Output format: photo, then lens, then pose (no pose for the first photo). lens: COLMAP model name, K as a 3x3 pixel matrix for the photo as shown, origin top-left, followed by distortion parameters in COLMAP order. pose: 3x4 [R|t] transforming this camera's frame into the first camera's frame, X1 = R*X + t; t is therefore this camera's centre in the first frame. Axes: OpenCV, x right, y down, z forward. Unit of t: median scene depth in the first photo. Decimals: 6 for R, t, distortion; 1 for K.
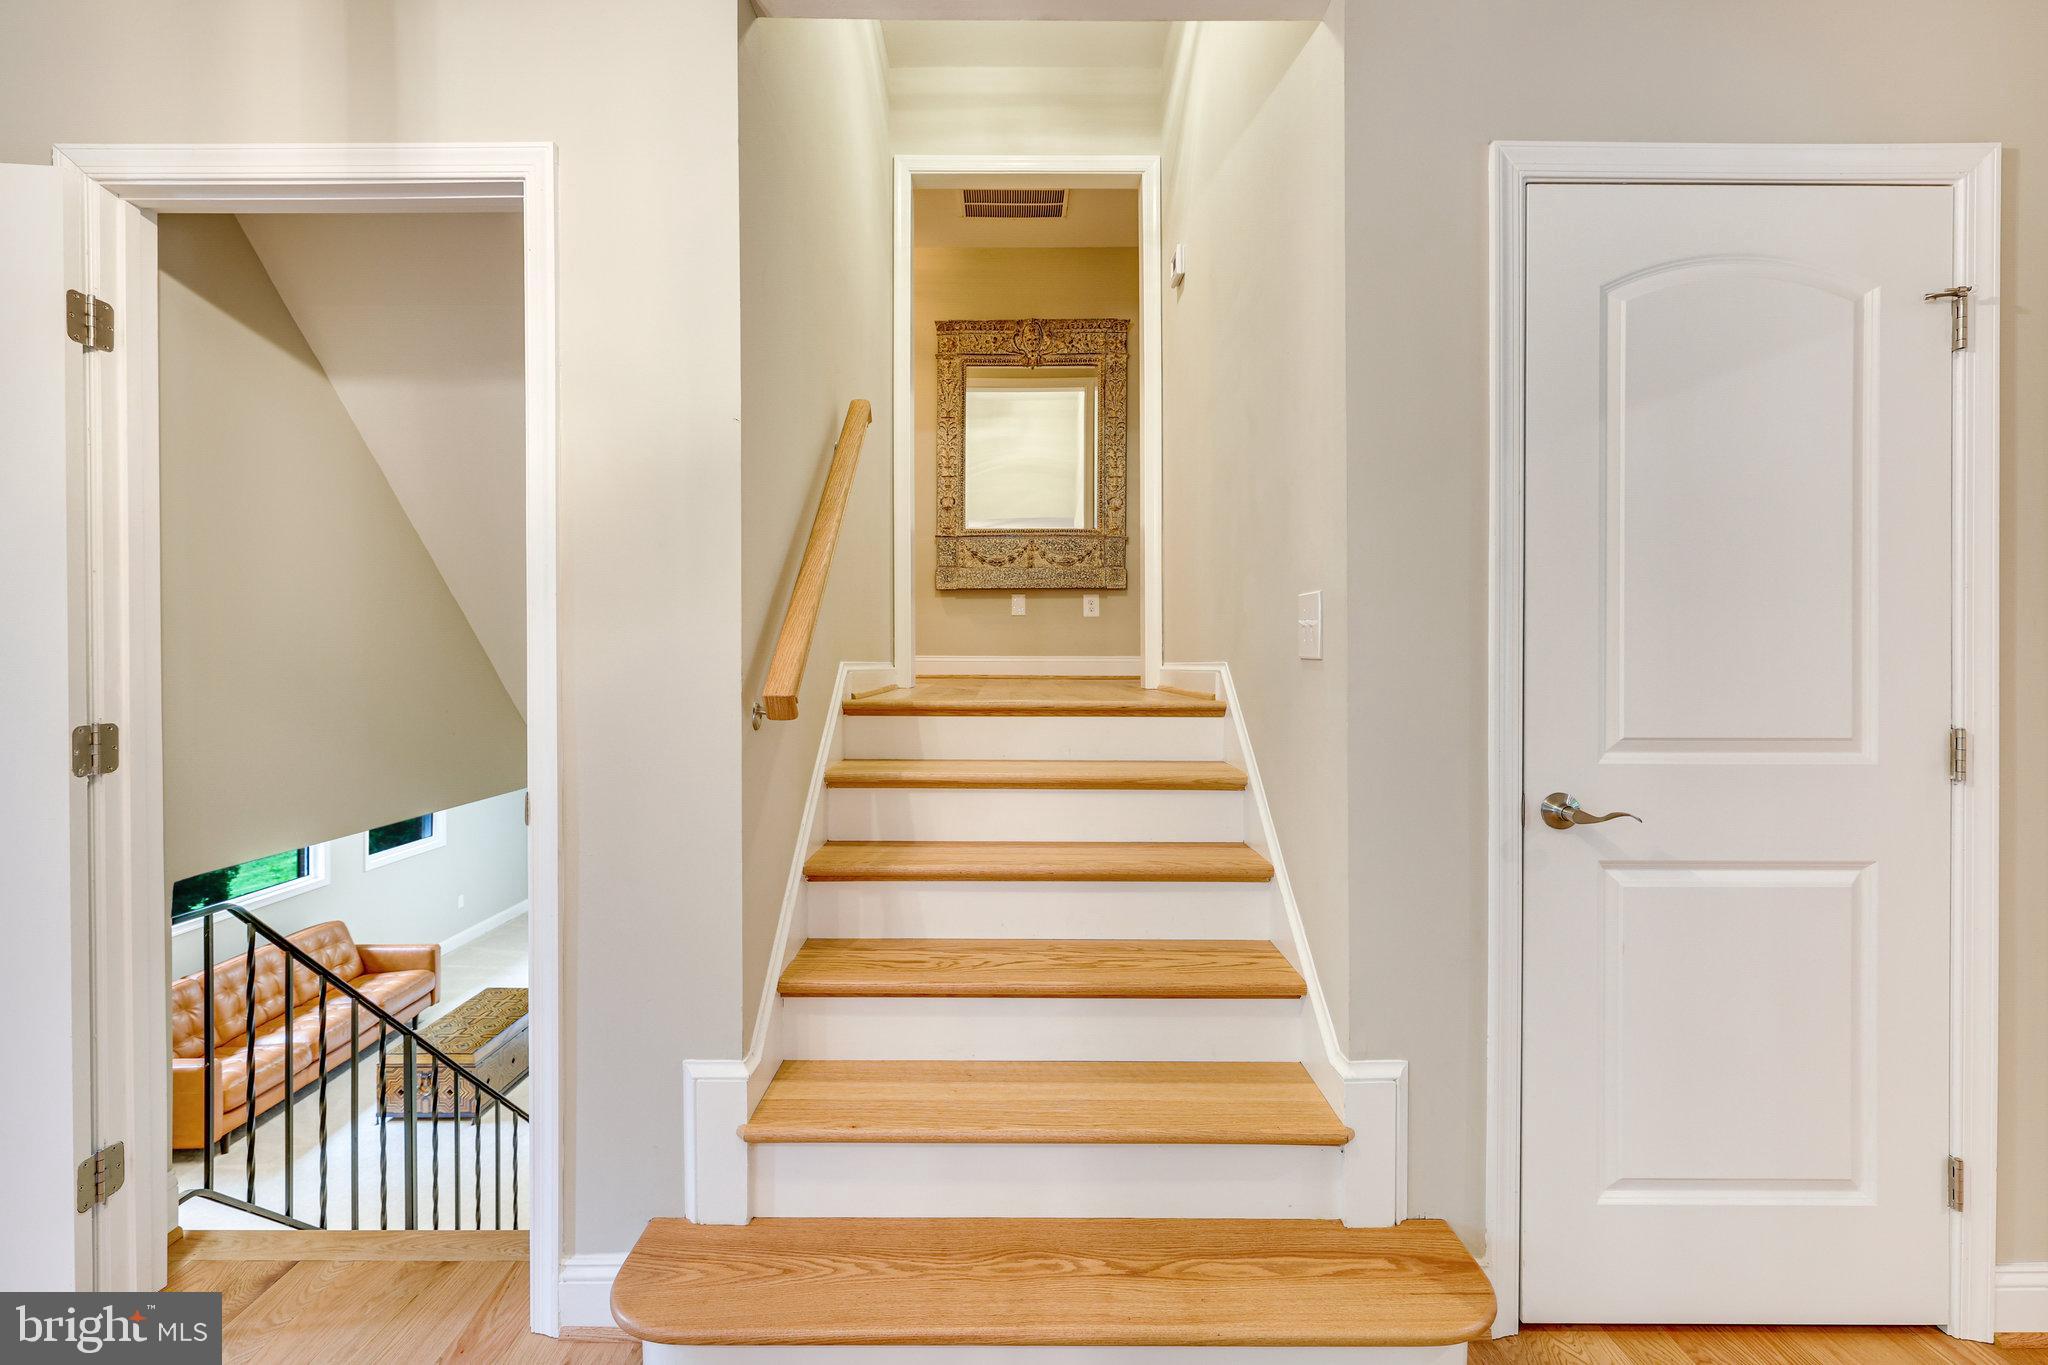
lens RADIAL K [[911.4, 0, 1011.2], [0, 911.4, 665.4], [0, 0, 1]] dist [0.001806, 0.000183]
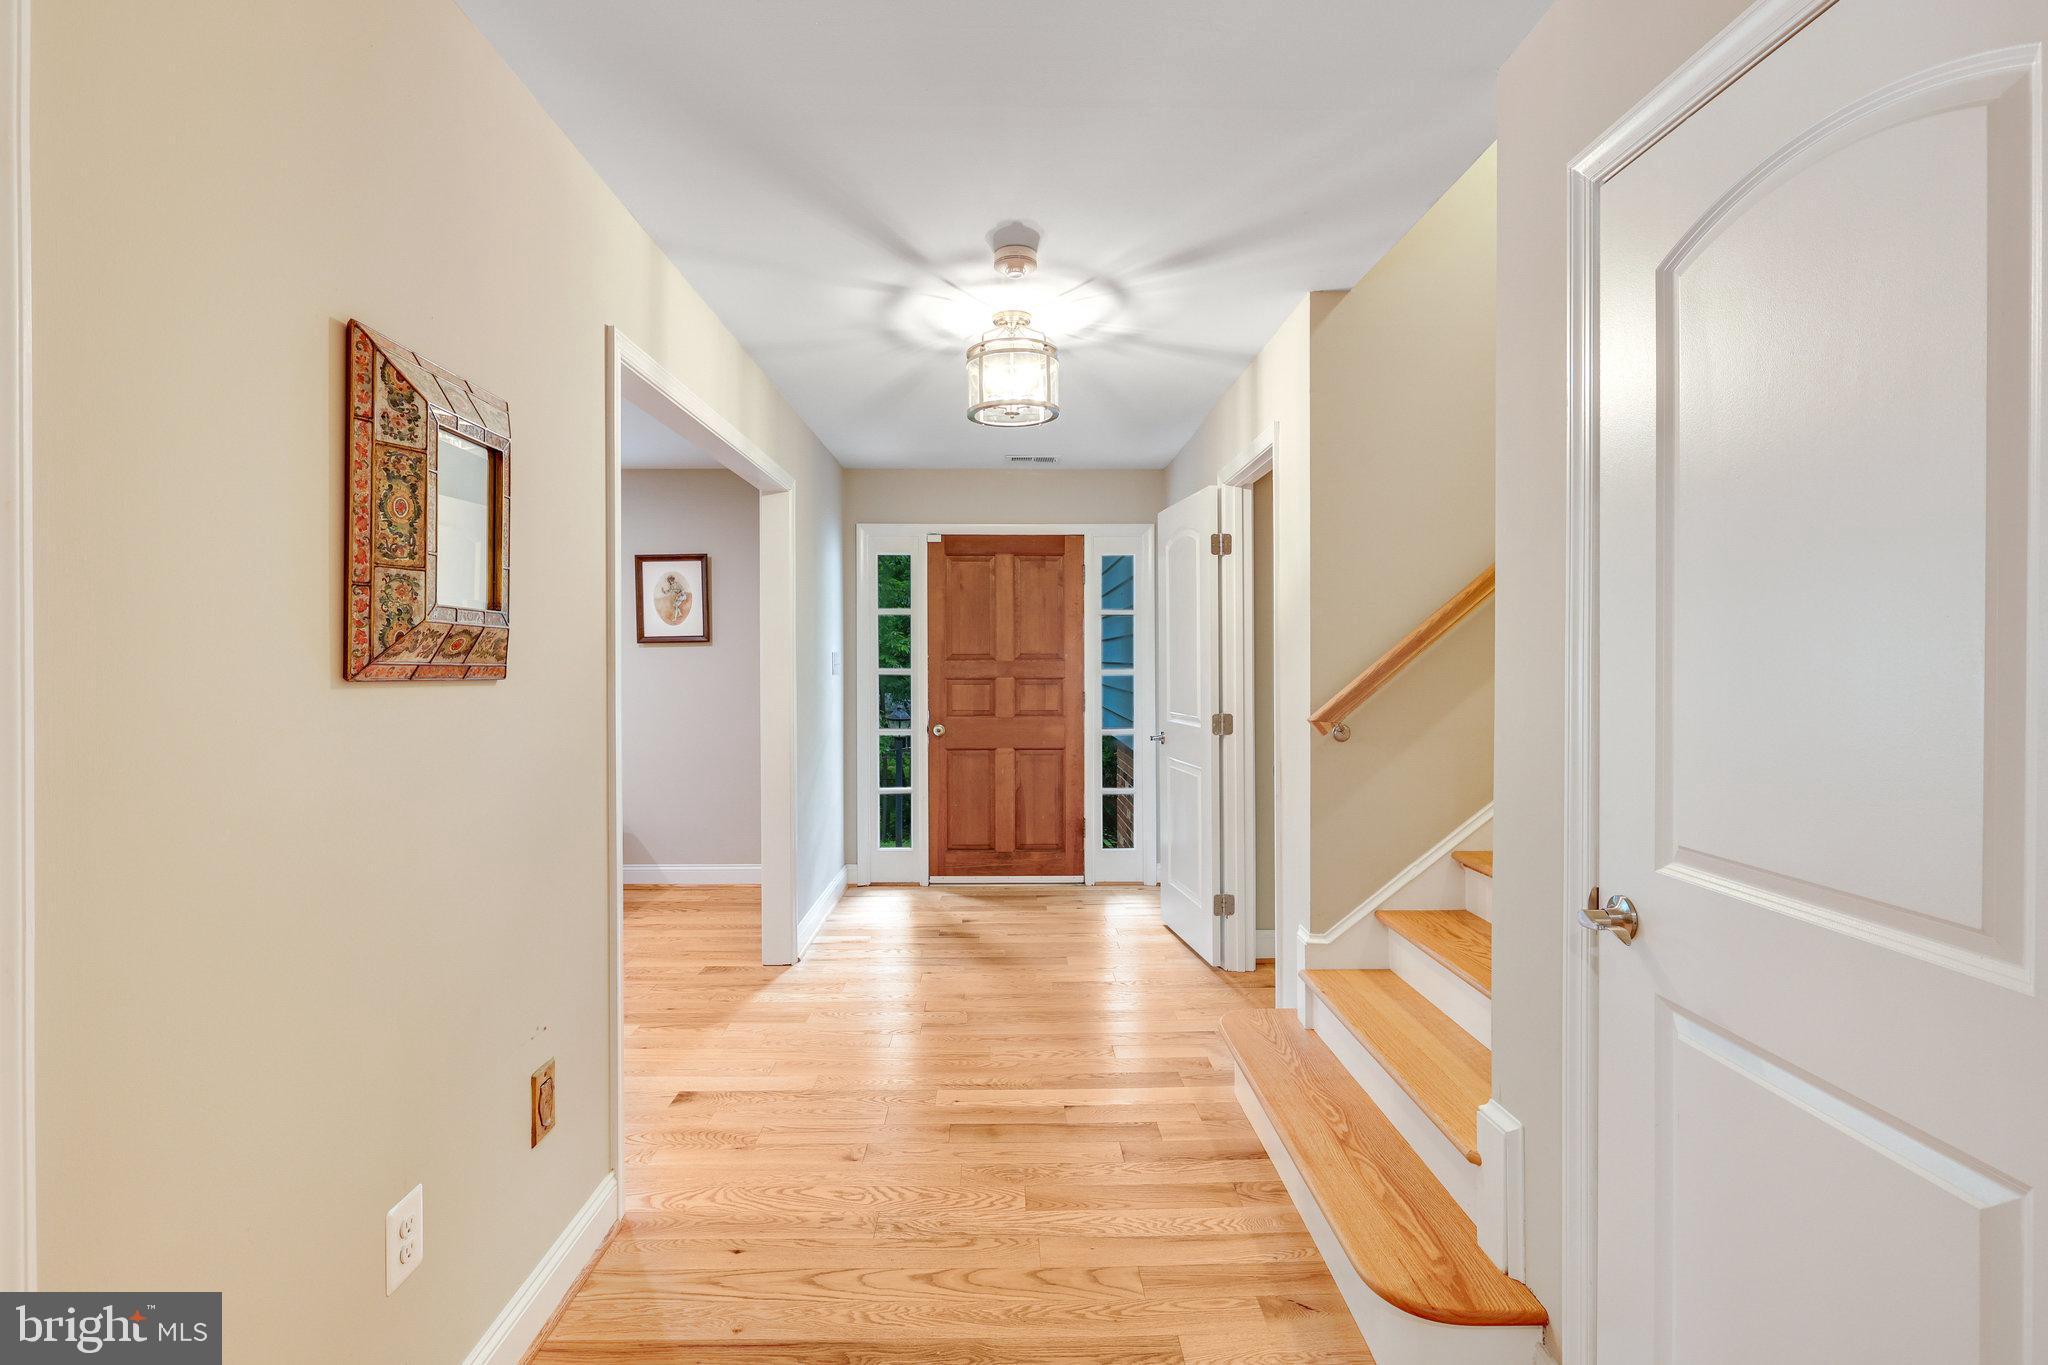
lens RADIAL K [[911.4, 0, 1011.2], [0, 911.4, 665.4], [0, 0, 1]] dist [0.001806, 0.000183]
pose [[0.018453, 0.004248, -0.999821, 1.435401], [0.003088, 0.999986, 0.004305, -0.076153], [0.999825, -0.003167, 0.018439, 0.429340]]
